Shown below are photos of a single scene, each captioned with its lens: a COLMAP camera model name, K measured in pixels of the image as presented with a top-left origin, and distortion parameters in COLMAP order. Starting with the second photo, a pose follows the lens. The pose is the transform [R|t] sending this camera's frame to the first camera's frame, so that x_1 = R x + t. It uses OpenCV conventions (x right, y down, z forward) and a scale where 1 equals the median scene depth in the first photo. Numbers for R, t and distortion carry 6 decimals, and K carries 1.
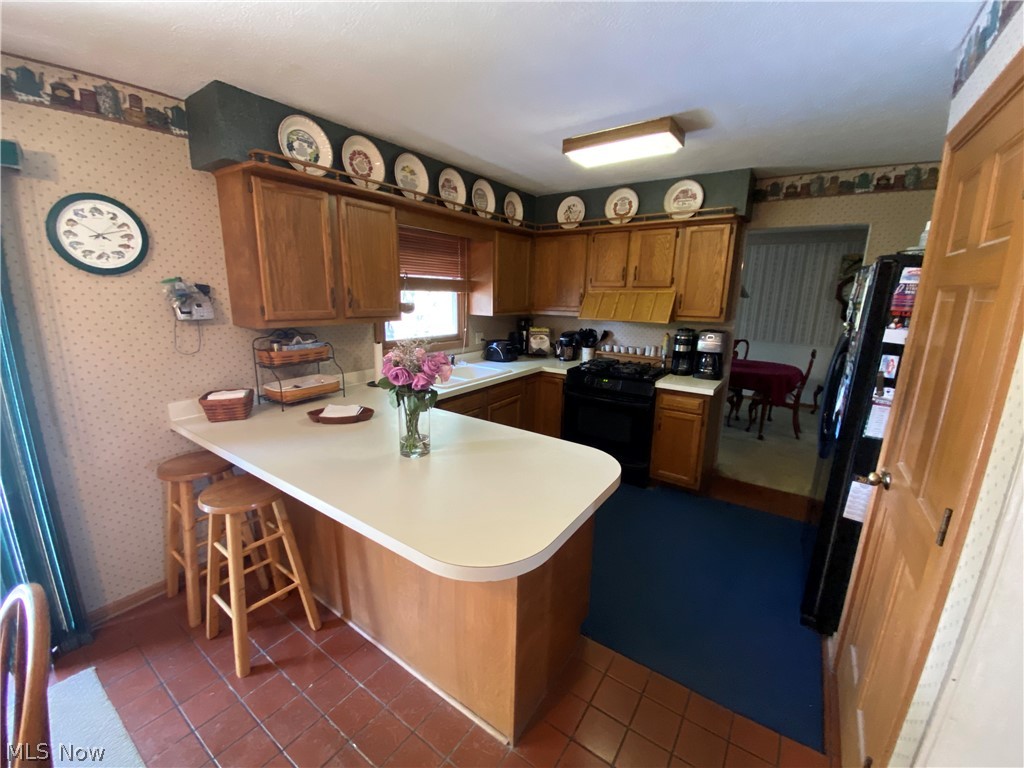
lens RADIAL K [[415.9, 0, 502.7], [0, 415.9, 387.0], [0, 0, 1]] dist [-0.011649, -0.004637]
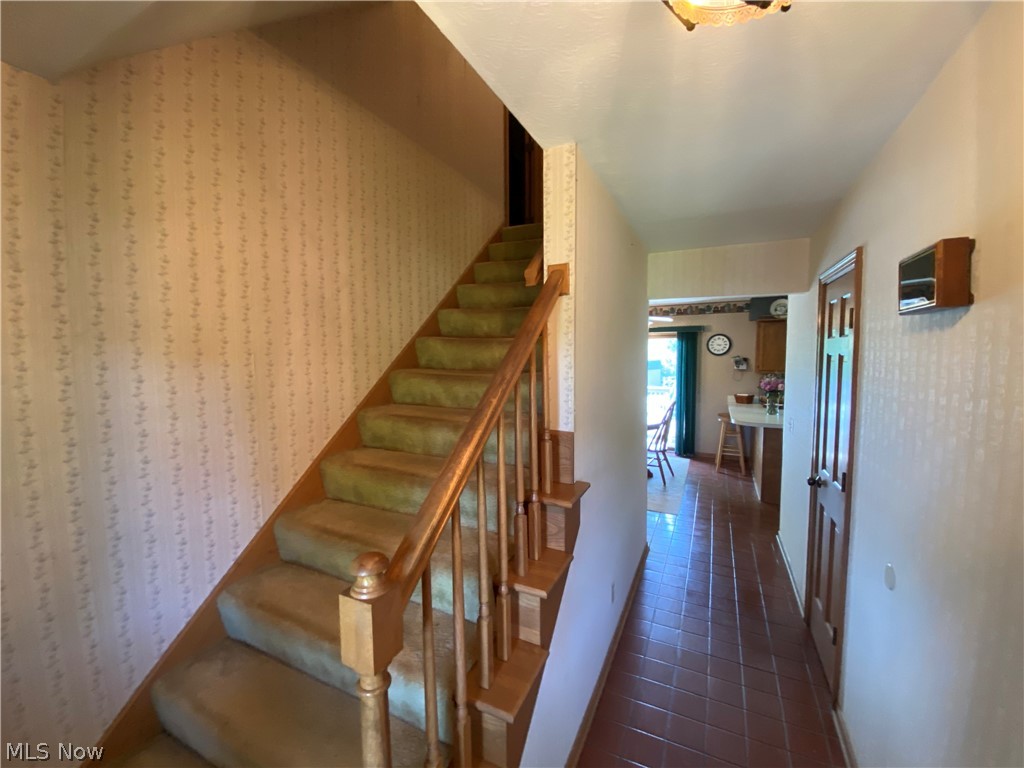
lens RADIAL K [[415.9, 0, 511.7], [0, 415.9, 380.4], [0, 0, 1]] dist [-0.011649, -0.004637]
pose [[0.159088, 0.049616, -0.986017, 1.327611], [-0.207346, 0.978141, 0.015766, 0.144501], [0.965245, 0.201939, 0.165898, -0.740471]]
